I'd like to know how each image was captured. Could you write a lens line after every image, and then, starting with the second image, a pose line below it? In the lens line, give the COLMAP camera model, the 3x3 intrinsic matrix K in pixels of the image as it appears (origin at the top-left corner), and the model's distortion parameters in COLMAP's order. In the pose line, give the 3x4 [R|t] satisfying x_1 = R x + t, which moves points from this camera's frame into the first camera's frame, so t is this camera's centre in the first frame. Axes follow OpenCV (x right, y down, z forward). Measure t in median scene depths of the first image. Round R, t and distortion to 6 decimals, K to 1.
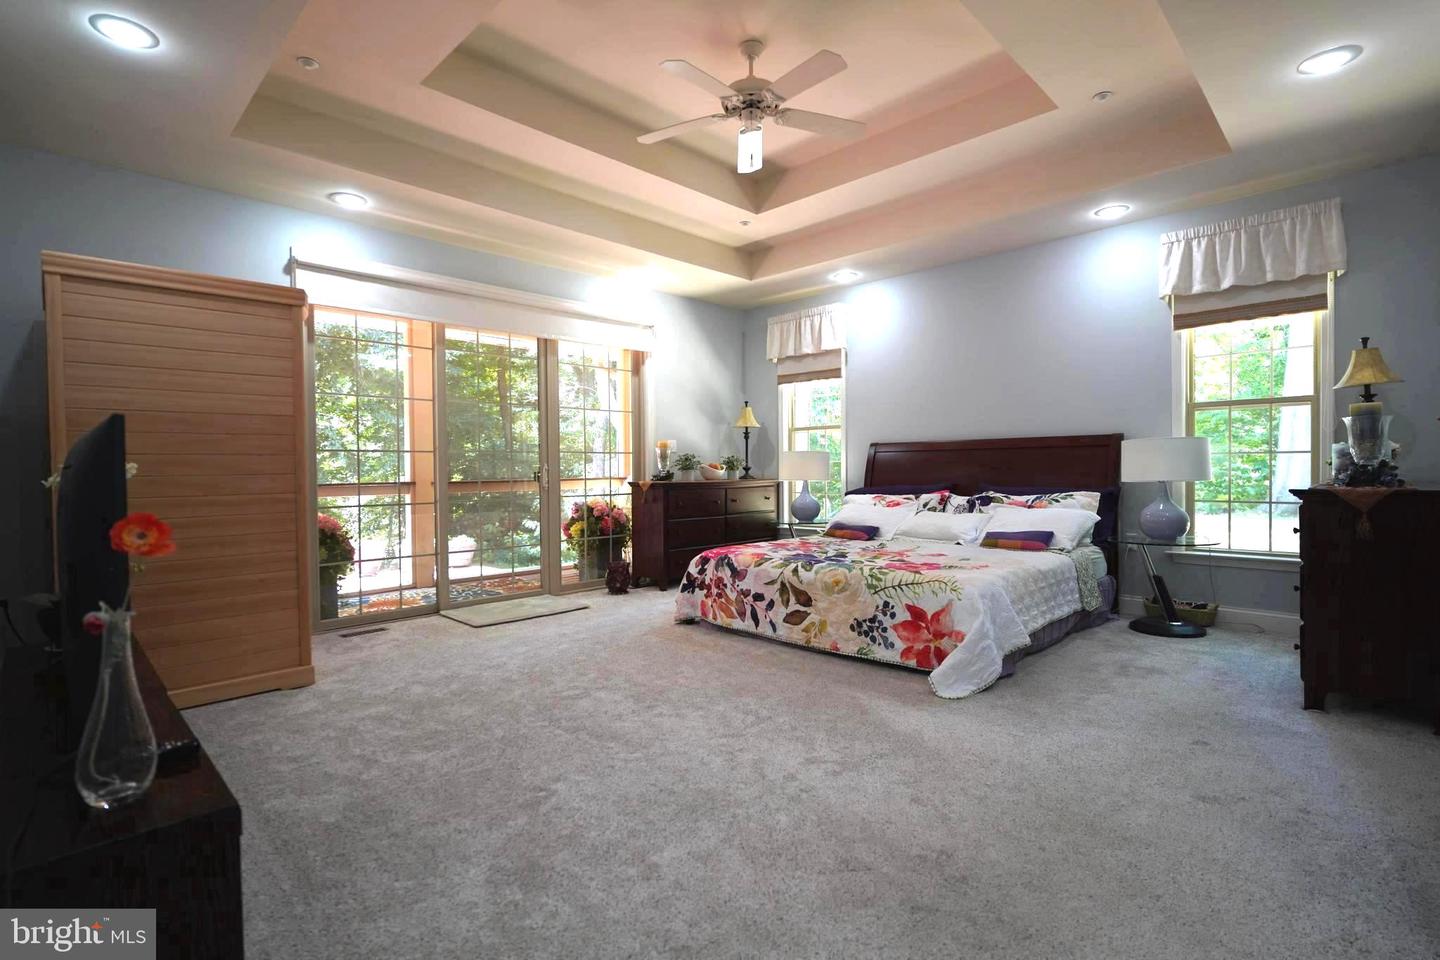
lens RADIAL K [[683.3, 0, 720.0], [0, 683.3, 480.0], [0, 0, 1]] dist [-0.006476, -0.000018]
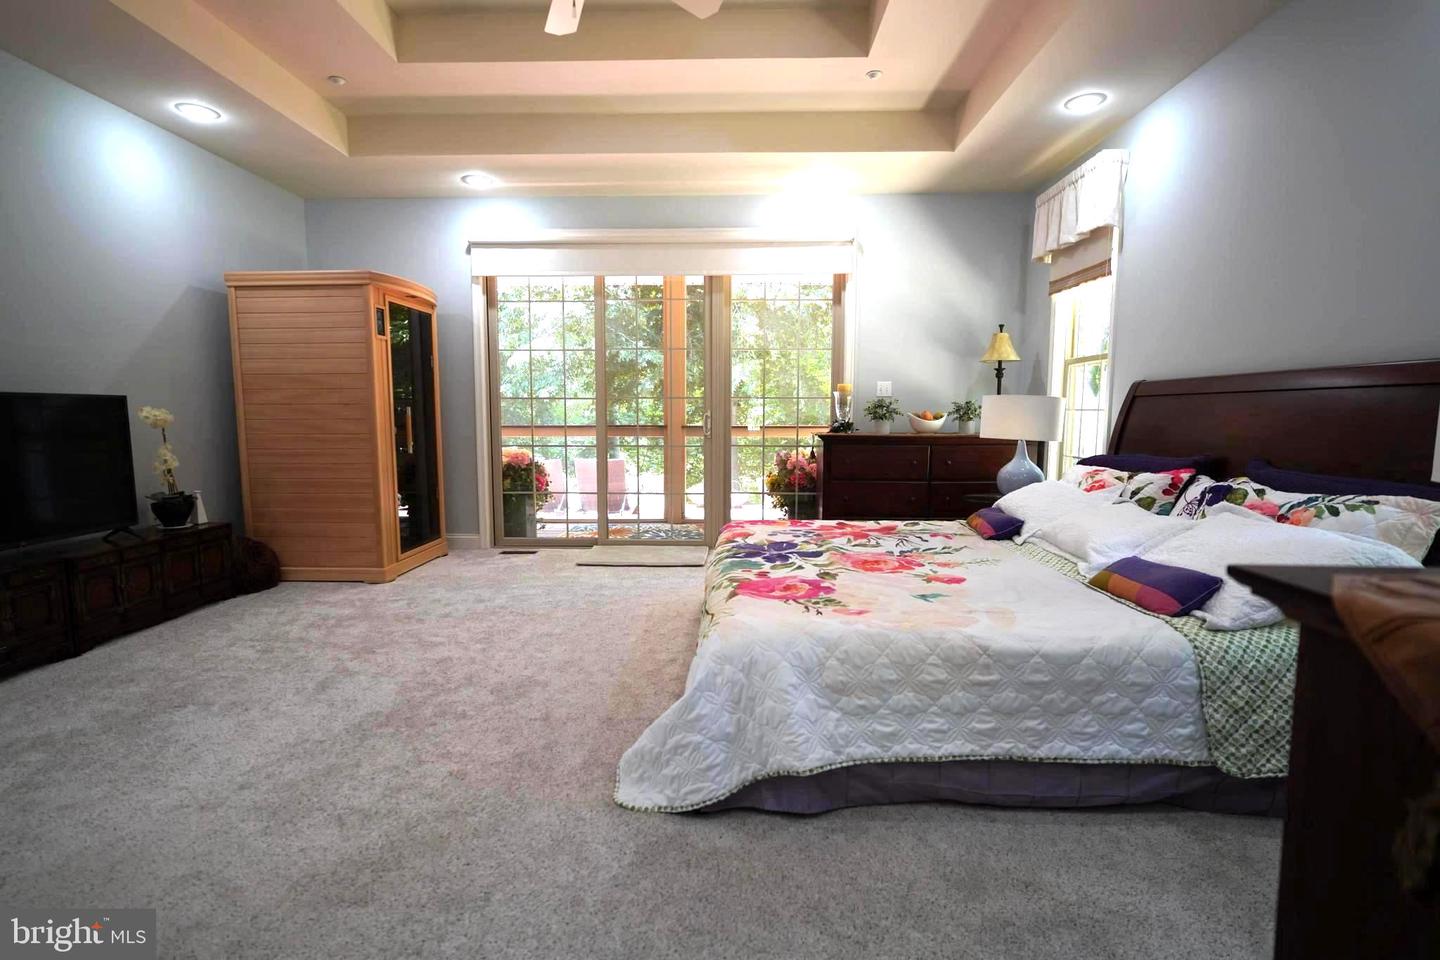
lens RADIAL K [[683.3, 0, 720.0], [0, 683.3, 480.0], [0, 0, 1]] dist [-0.006476, -0.000018]
pose [[0.681499, 0.084627, -0.726910, 0.476858], [-0.021277, 0.995163, 0.095910, -0.019906], [0.731510, -0.049896, 0.680002, 0.376400]]
